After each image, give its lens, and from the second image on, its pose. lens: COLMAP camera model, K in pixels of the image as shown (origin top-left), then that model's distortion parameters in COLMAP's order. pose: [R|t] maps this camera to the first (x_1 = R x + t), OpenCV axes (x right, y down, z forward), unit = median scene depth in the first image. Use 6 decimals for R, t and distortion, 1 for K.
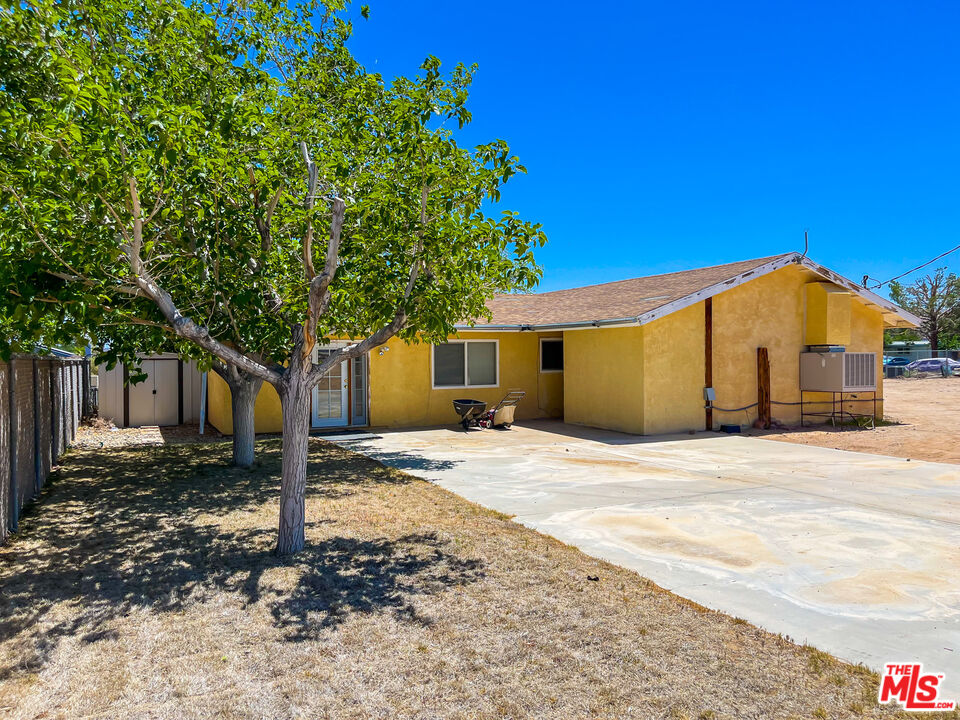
lens RADIAL K [[723.3, 0, 480.0], [0, 723.3, 360.0], [0, 0, 1]] dist [0.055289, -0.104111]
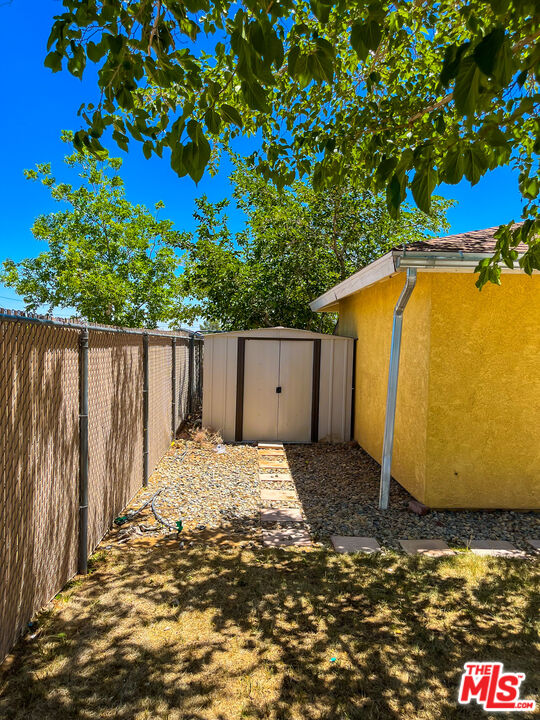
lens RADIAL K [[294.1, 0, 270.0], [0, 294.1, 360.0], [0, 0, 1]] dist [-0.000830, 0.000109]
pose [[0.926009, 0.045082, -0.374799, -0.366676], [-0.031424, 0.998603, 0.042476, 0.005172], [0.376191, -0.027556, 0.926132, 0.774714]]
